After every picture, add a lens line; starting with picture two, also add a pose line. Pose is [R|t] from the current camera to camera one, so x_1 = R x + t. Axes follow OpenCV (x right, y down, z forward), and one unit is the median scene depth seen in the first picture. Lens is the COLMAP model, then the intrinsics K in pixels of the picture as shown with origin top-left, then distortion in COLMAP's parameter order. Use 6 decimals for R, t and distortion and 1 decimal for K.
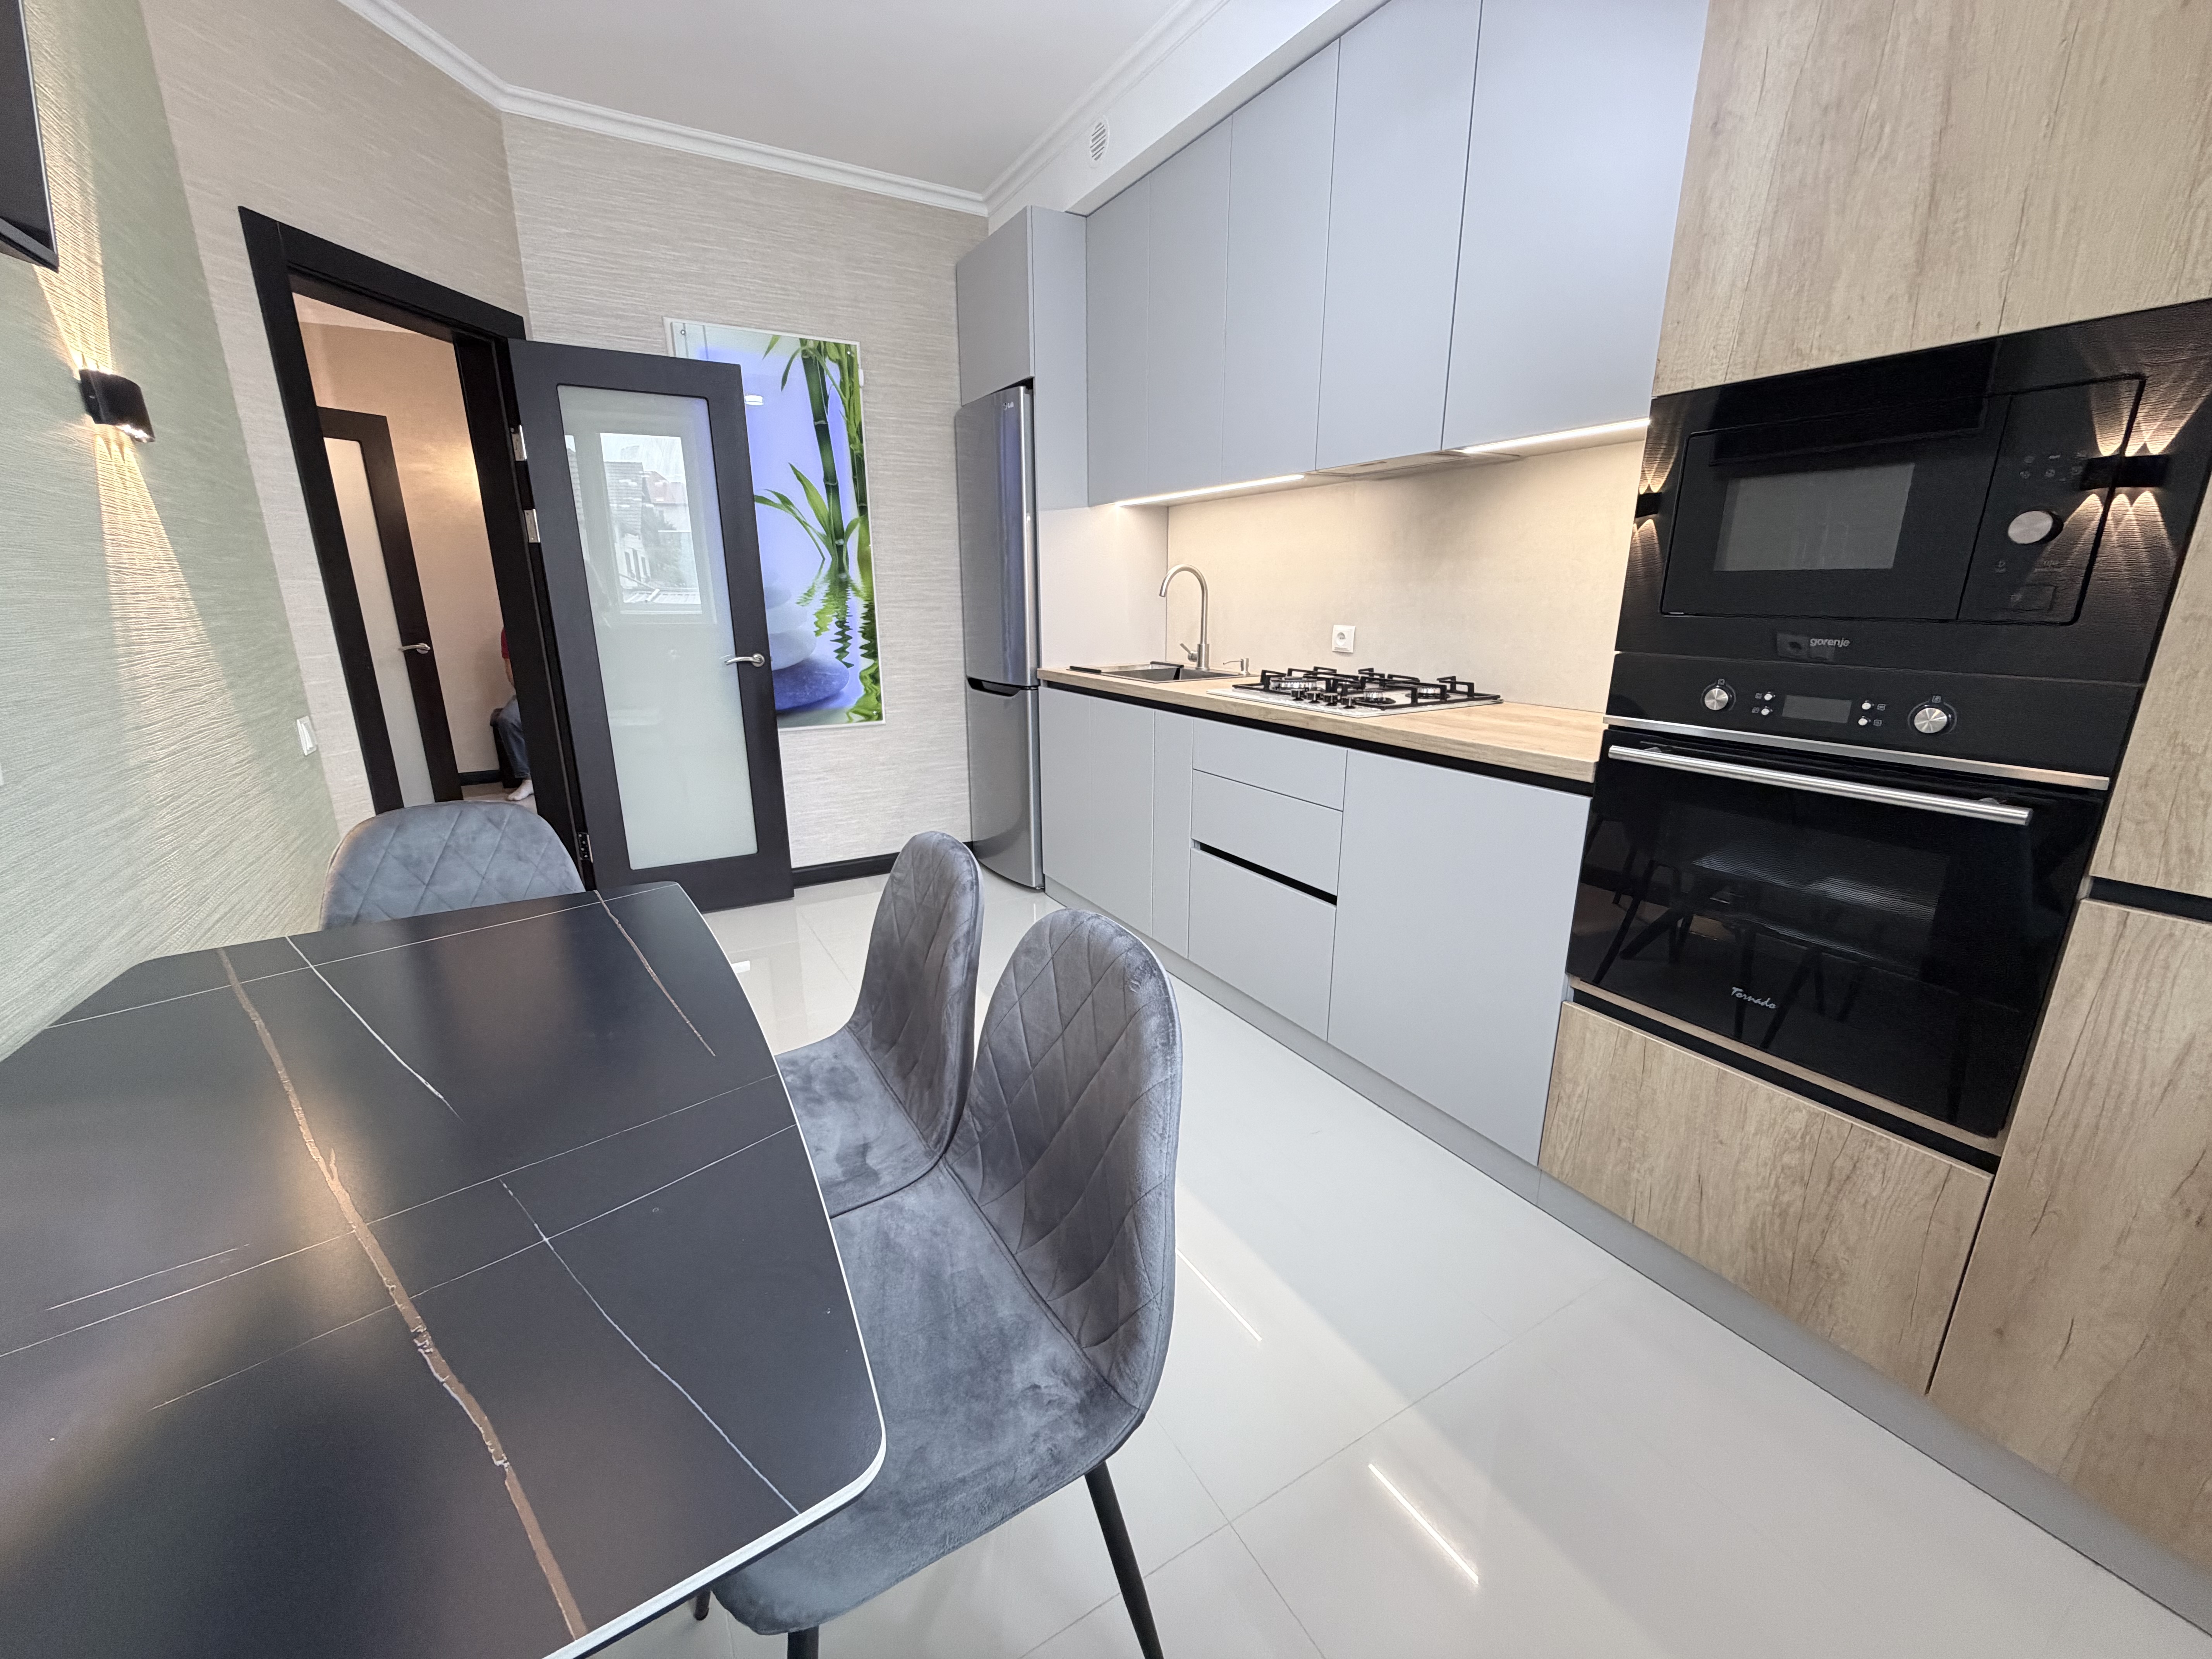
lens RADIAL K [[881.8, 0, 1101.7], [0, 881.8, 828.2], [0, 0, 1]] dist [0.007791, -0.000562]
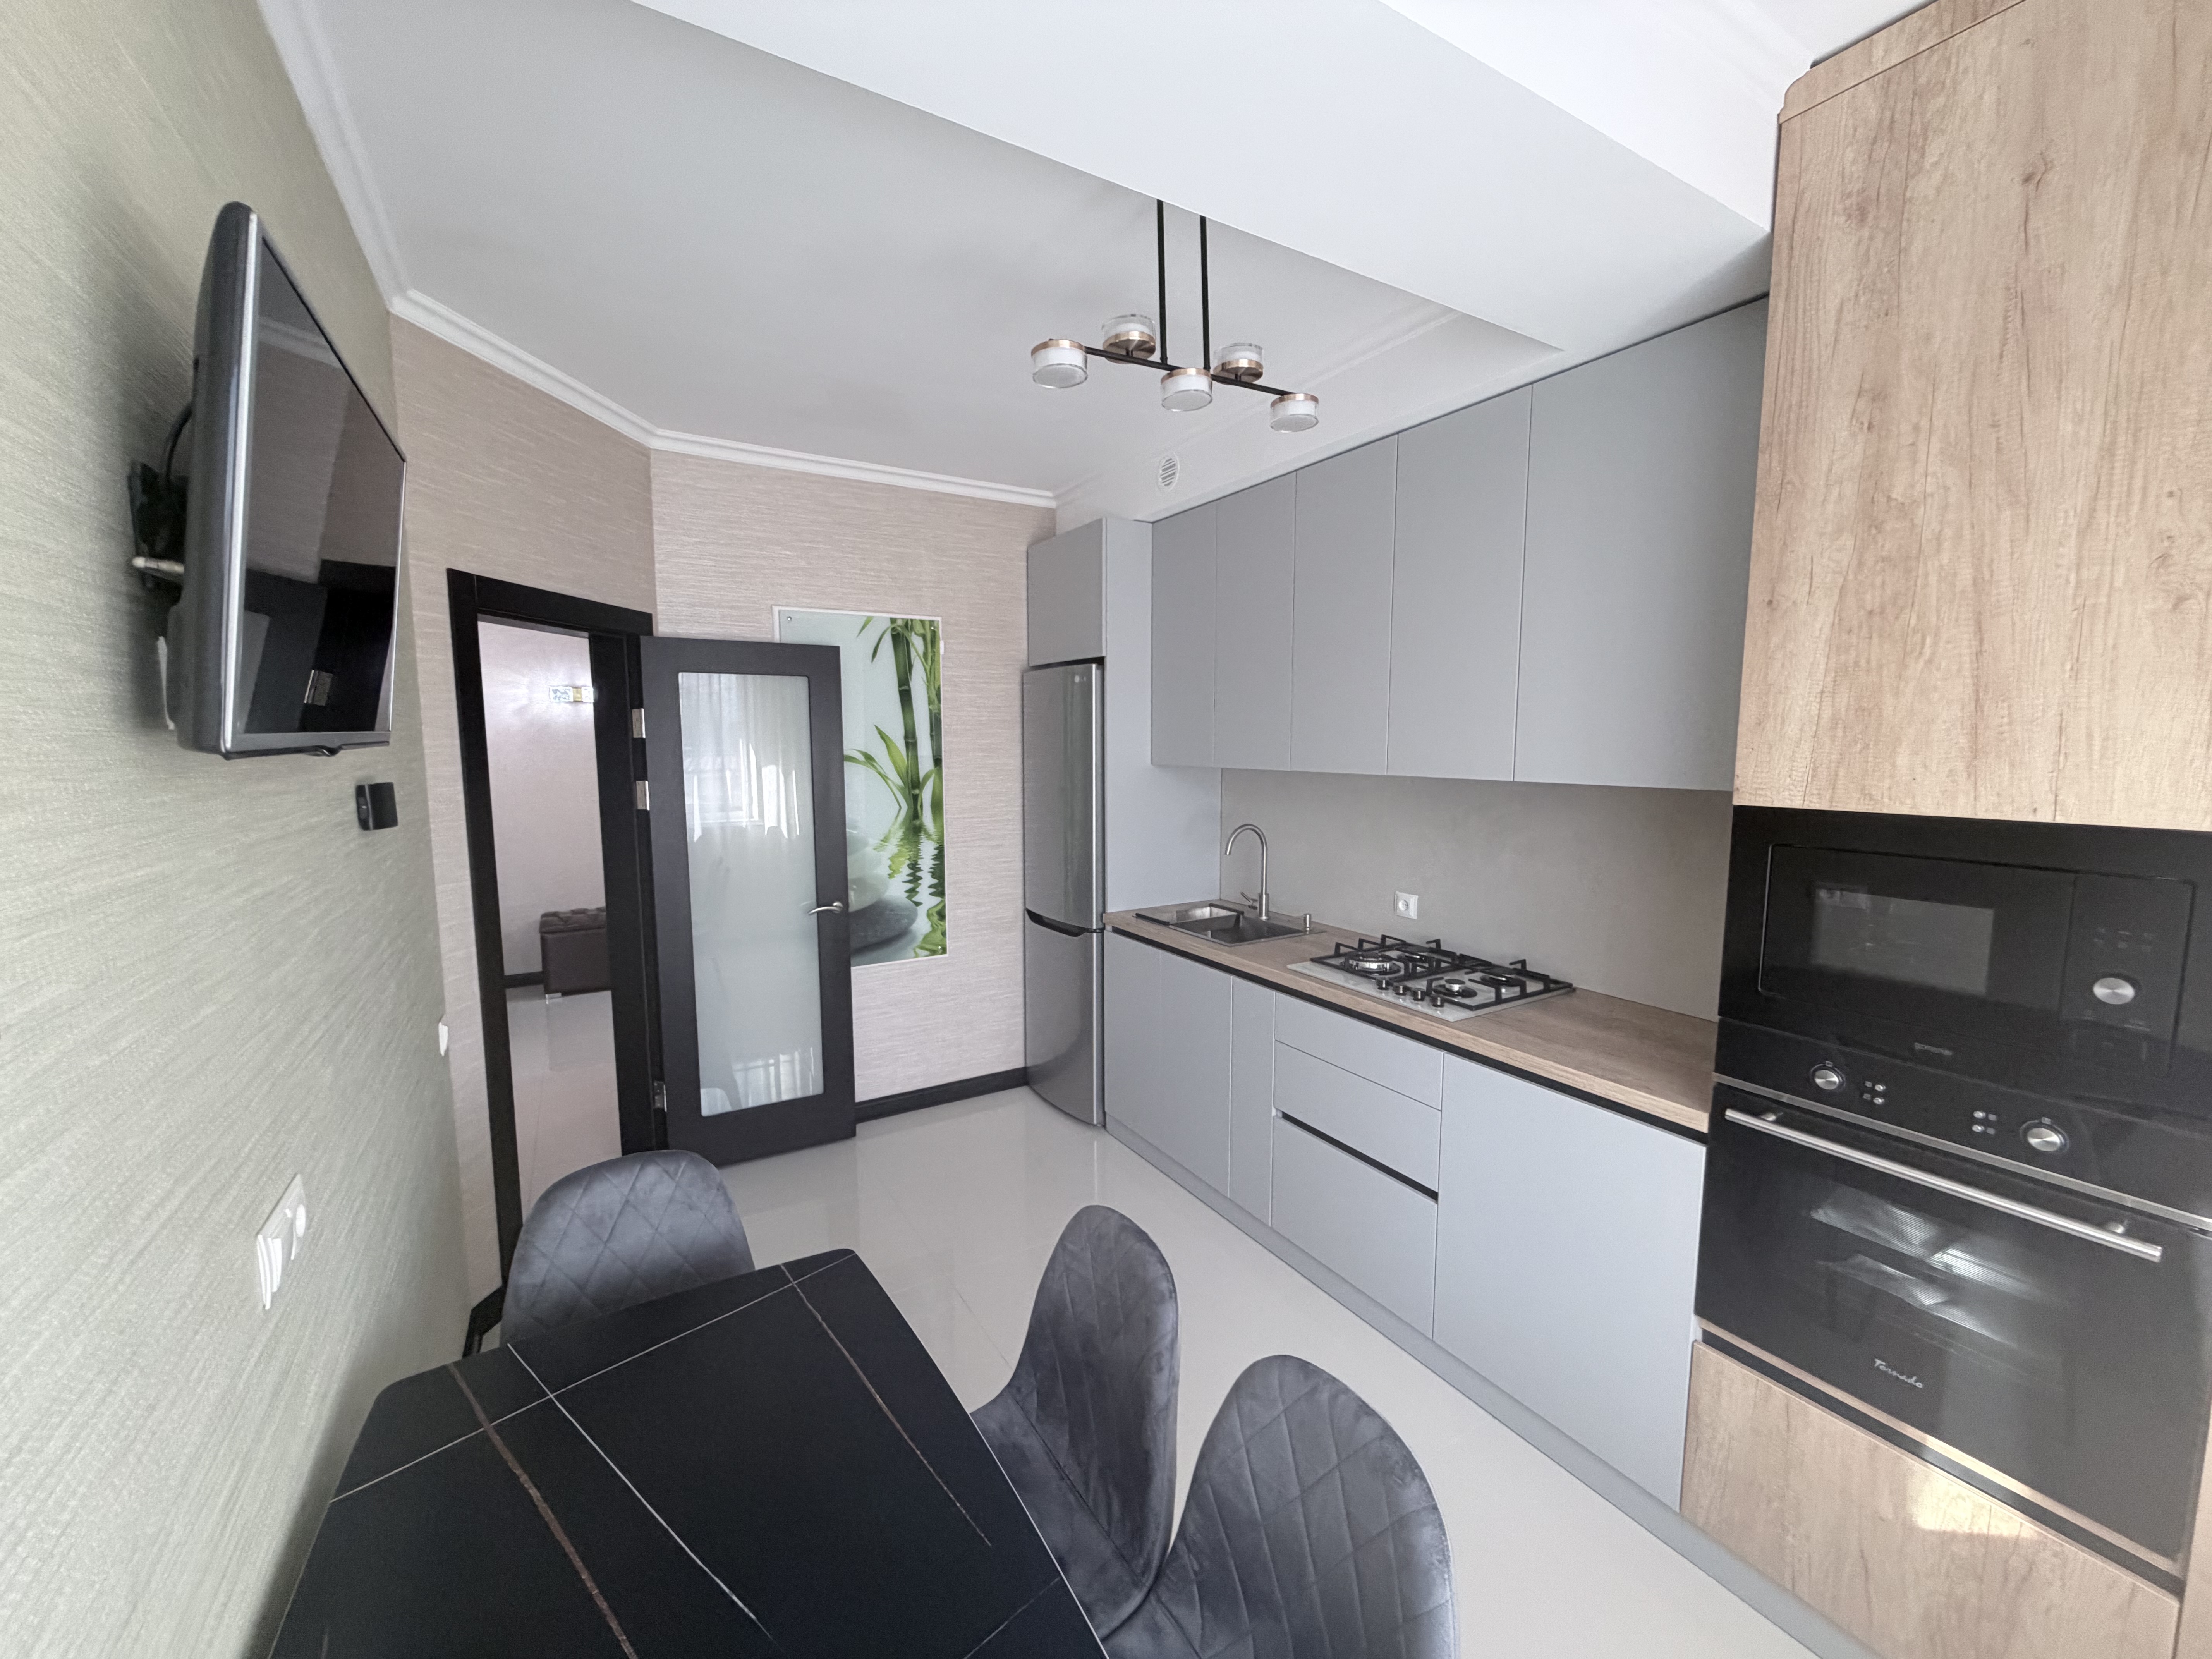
lens RADIAL K [[881.4, 0, 1099.8], [0, 881.4, 833.7], [0, 0, 1]] dist [0.003577, 0.000373]
pose [[0.999970, -0.000089, 0.007740, -0.096043], [0.001288, 0.987901, -0.155078, -0.126630], [-0.007633, 0.155083, 0.987872, -0.053086]]
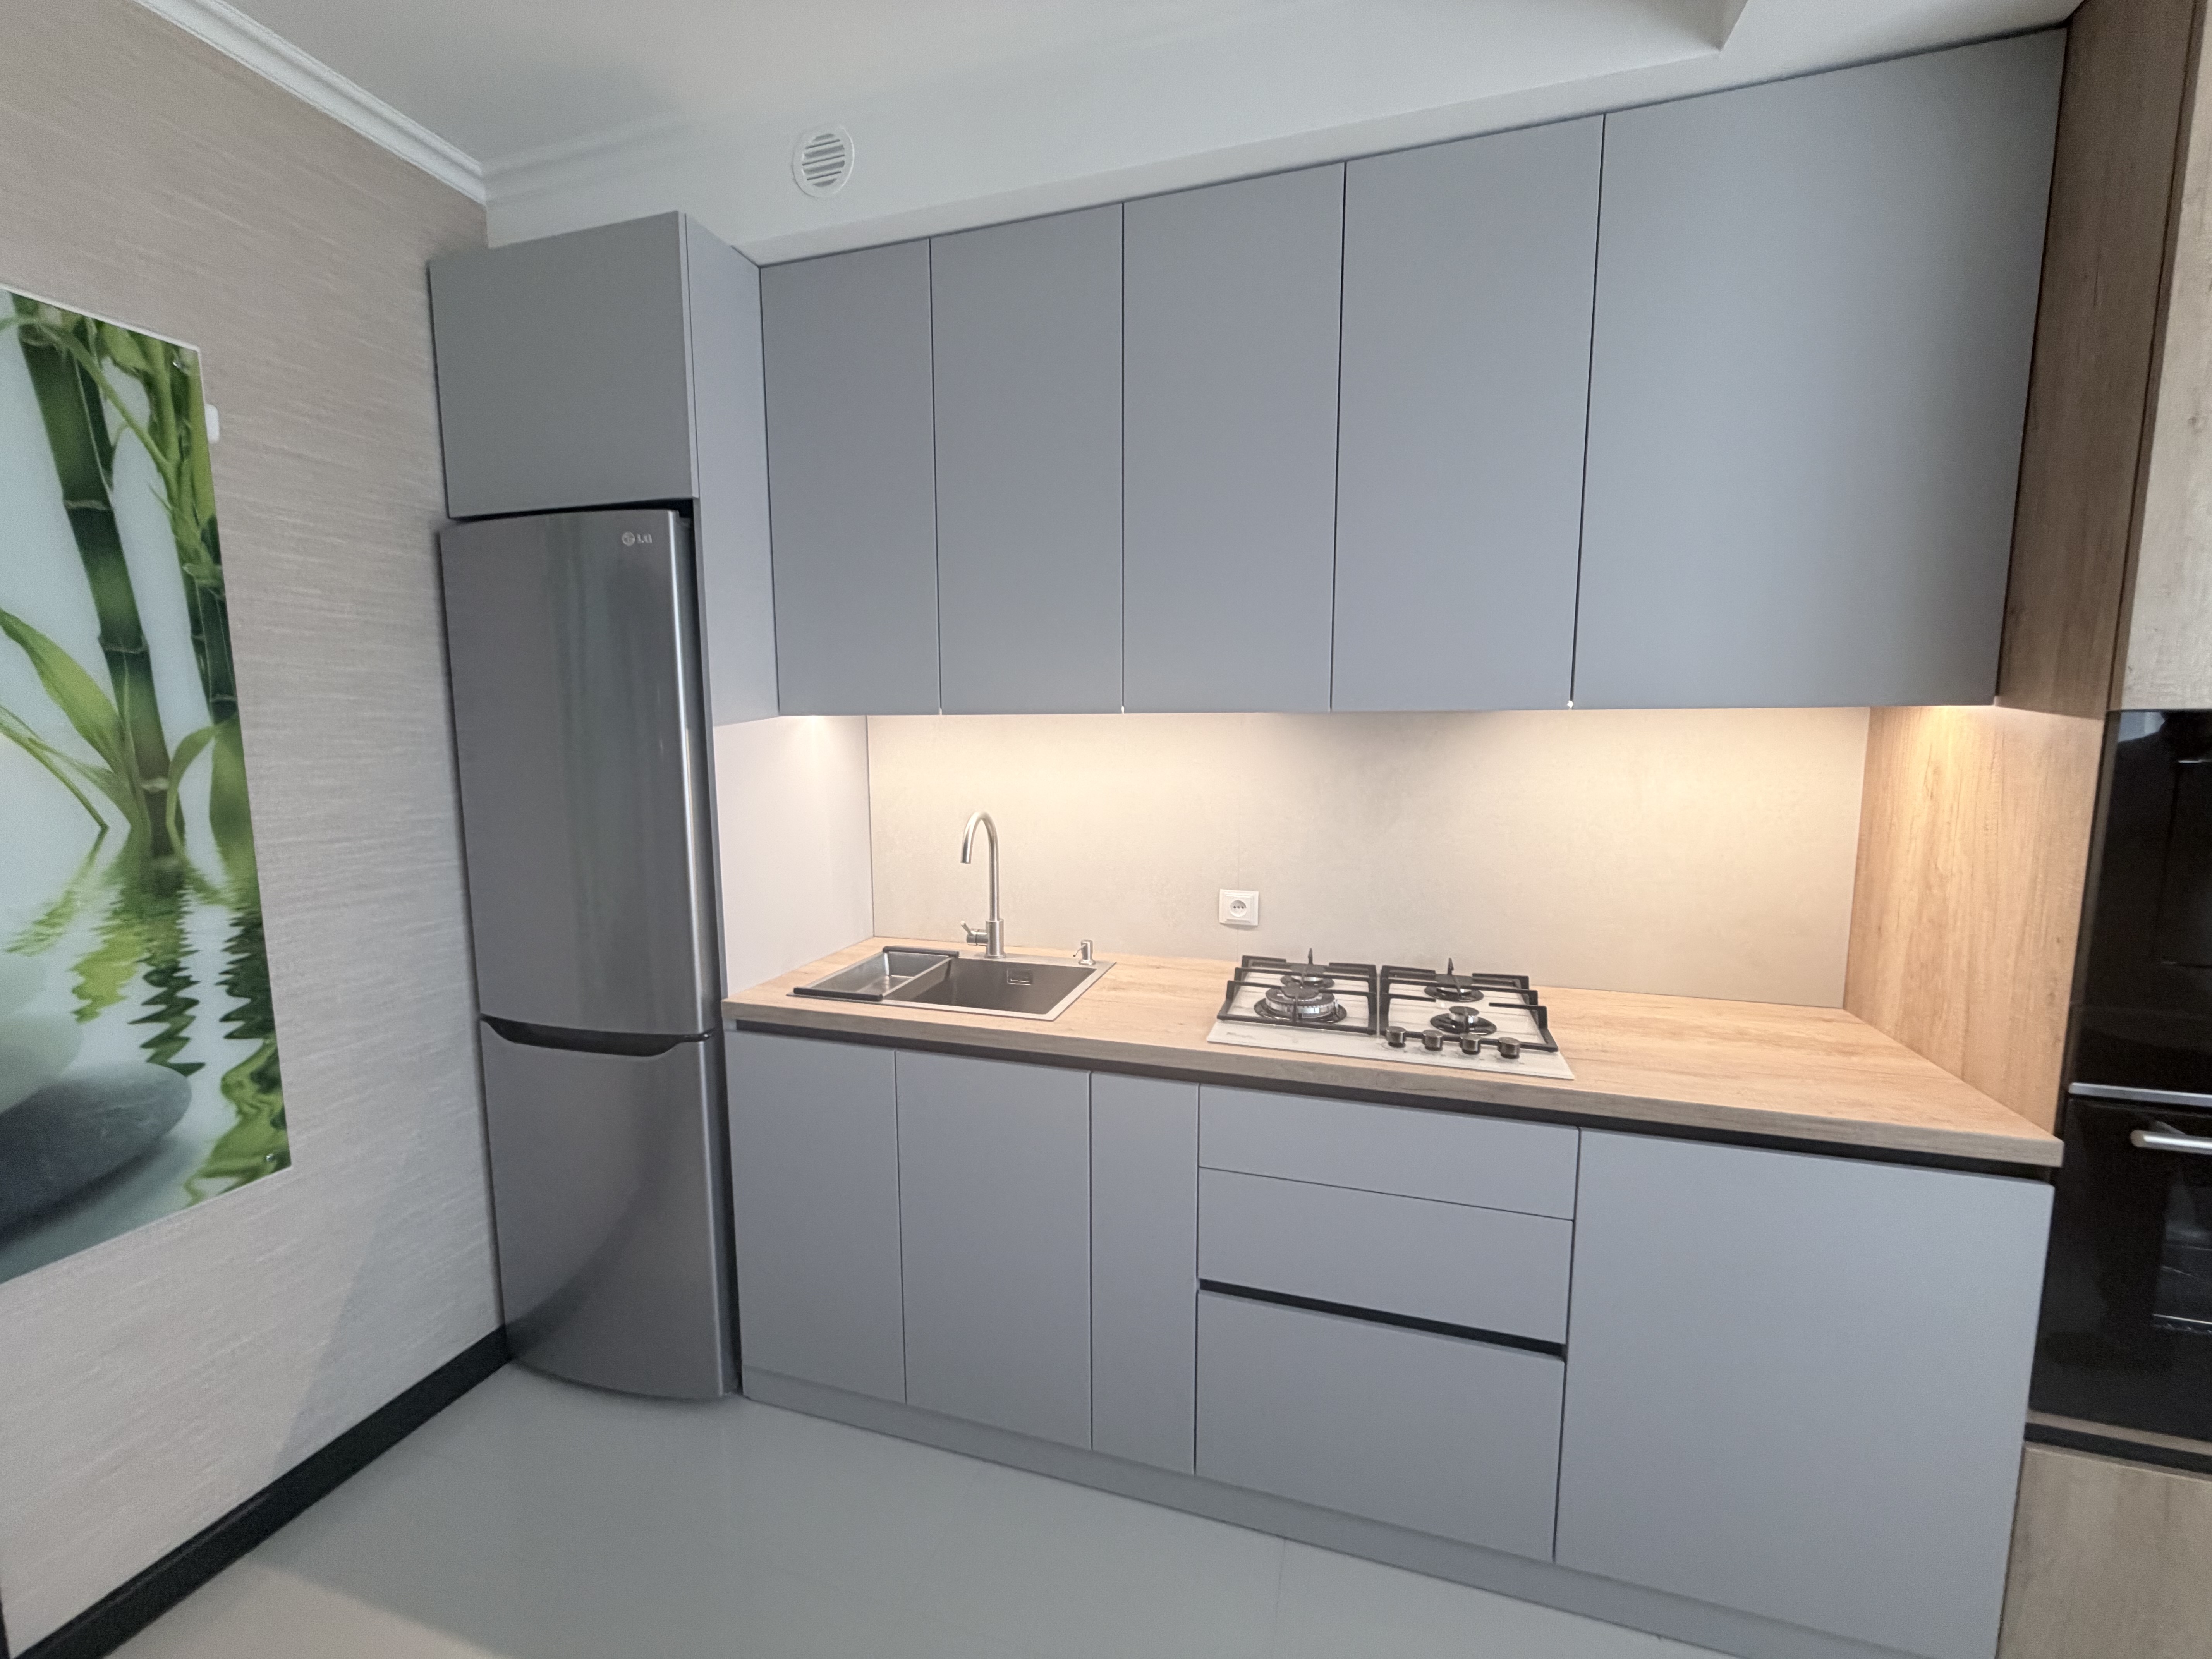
lens RADIAL K [[879.8, 0, 1101.1], [0, 879.8, 833.9], [0, 0, 1]] dist [0.000844, 0.000036]
pose [[0.736318, -0.076941, 0.672247, -0.291046], [0.178047, 0.980533, -0.082791, -0.220221], [-0.652791, 0.180652, 0.735683, 0.482301]]
